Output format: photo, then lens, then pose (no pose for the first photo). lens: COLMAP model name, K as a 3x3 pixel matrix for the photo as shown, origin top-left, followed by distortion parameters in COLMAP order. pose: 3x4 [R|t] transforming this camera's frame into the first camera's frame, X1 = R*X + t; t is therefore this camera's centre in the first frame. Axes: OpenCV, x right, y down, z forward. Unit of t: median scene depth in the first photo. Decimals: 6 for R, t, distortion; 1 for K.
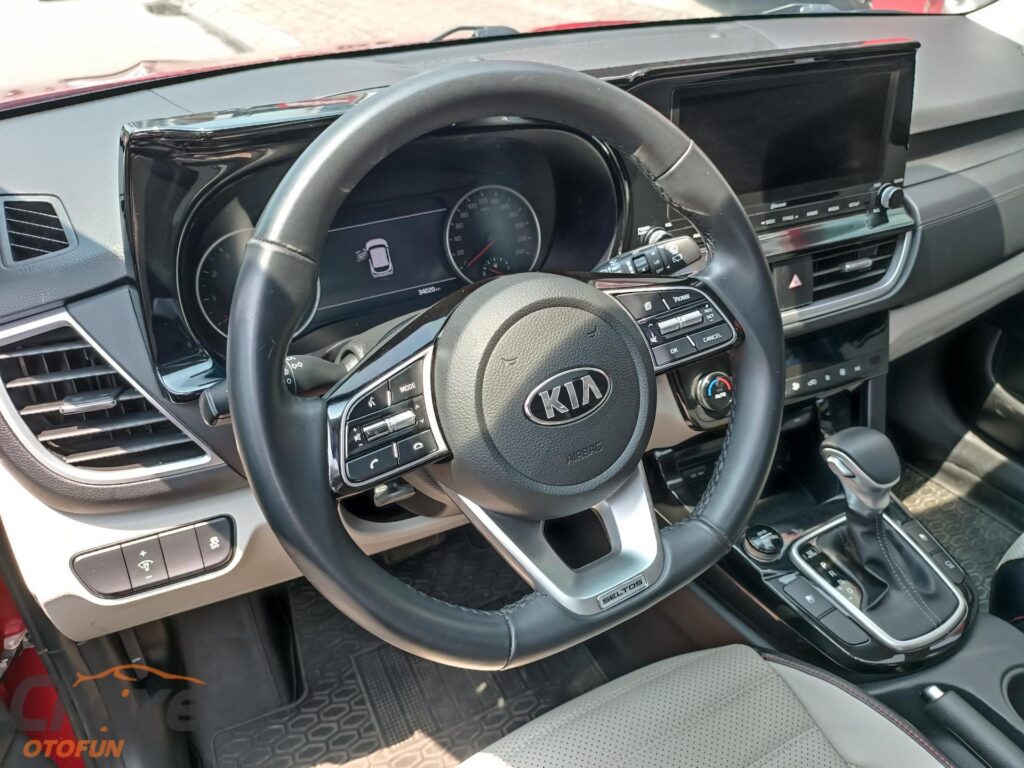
lens RADIAL K [[779.5, 0, 515.7], [0, 779.5, 375.5], [0, 0, 1]] dist [-0.007903, -0.004090]
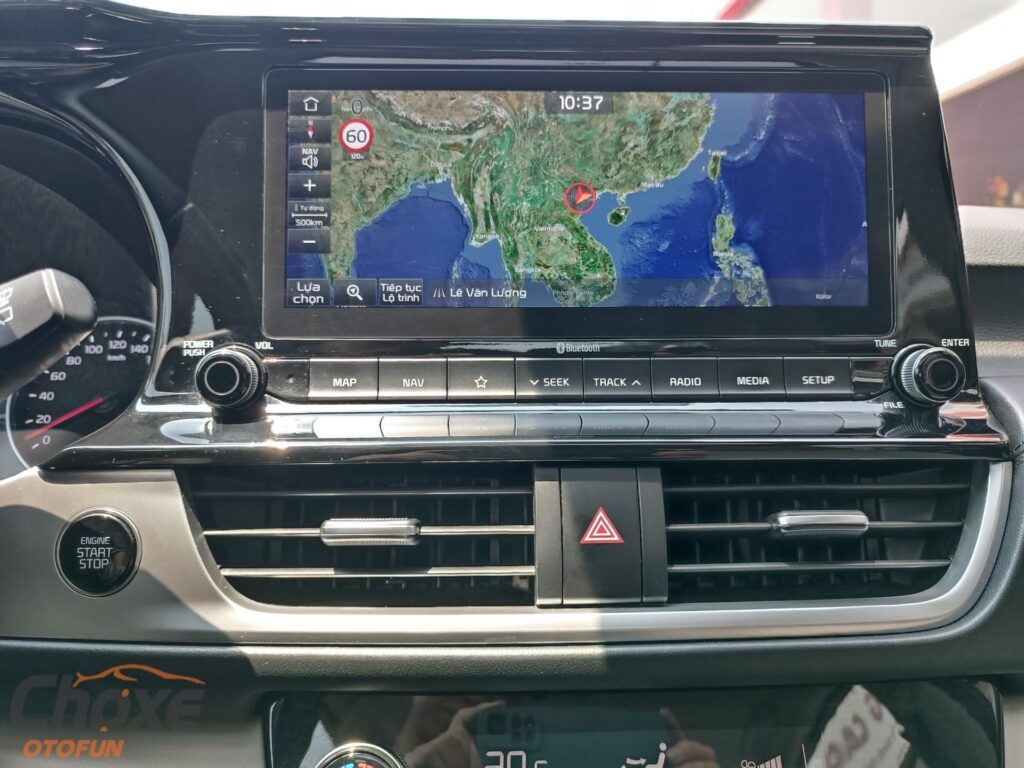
lens RADIAL K [[779.5, 0, 513.3], [0, 779.5, 381.2], [0, 0, 1]] dist [-0.007903, -0.004090]
pose [[0.911181, 0.025503, -0.411215, 0.475131], [-0.215209, 0.880560, -0.422255, -0.015192], [0.351331, 0.473248, 0.807839, 0.642538]]
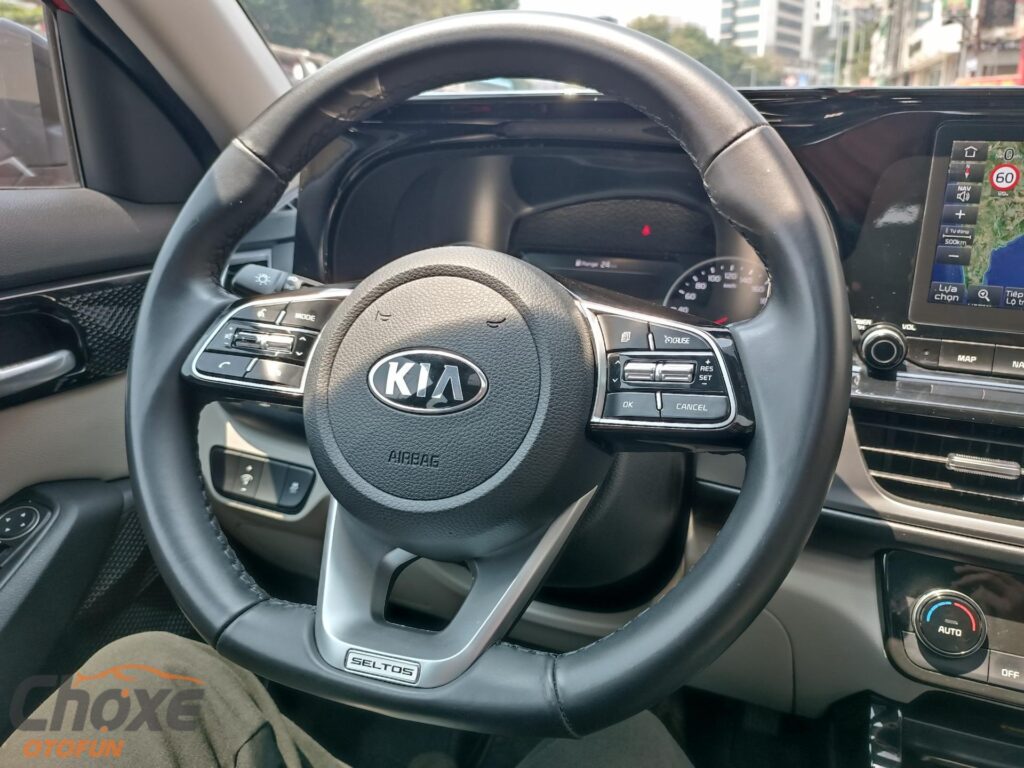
lens RADIAL K [[779.5, 0, 514.1], [0, 779.5, 382.7], [0, 0, 1]] dist [-0.007903, -0.004090]
pose [[0.656566, 0.240621, -0.714858, 0.425013], [-0.401028, 0.914056, -0.060655, 0.021887], [0.638825, 0.326502, 0.696634, 0.314540]]
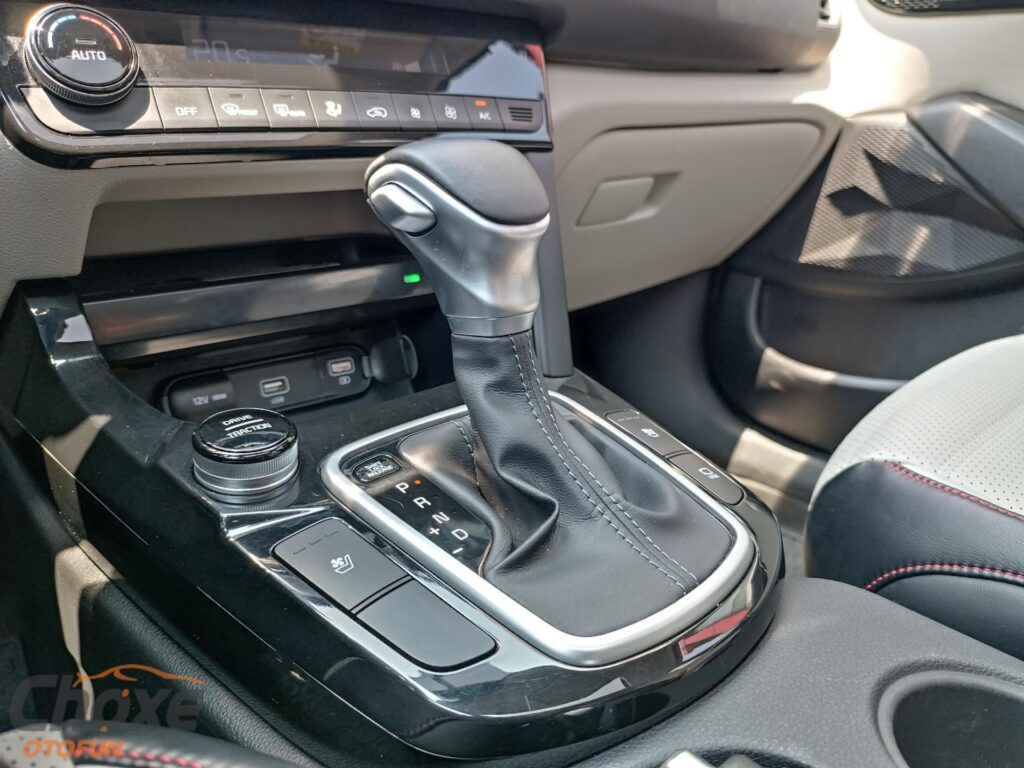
lens RADIAL K [[779.5, 0, 510.2], [0, 779.5, 382.6], [0, 0, 1]] dist [-0.007903, -0.004090]
pose [[0.971093, -0.051691, 0.233036, 0.369282], [0.098625, 0.975930, -0.194508, 0.279296], [-0.217373, 0.211869, 0.952817, 0.629205]]
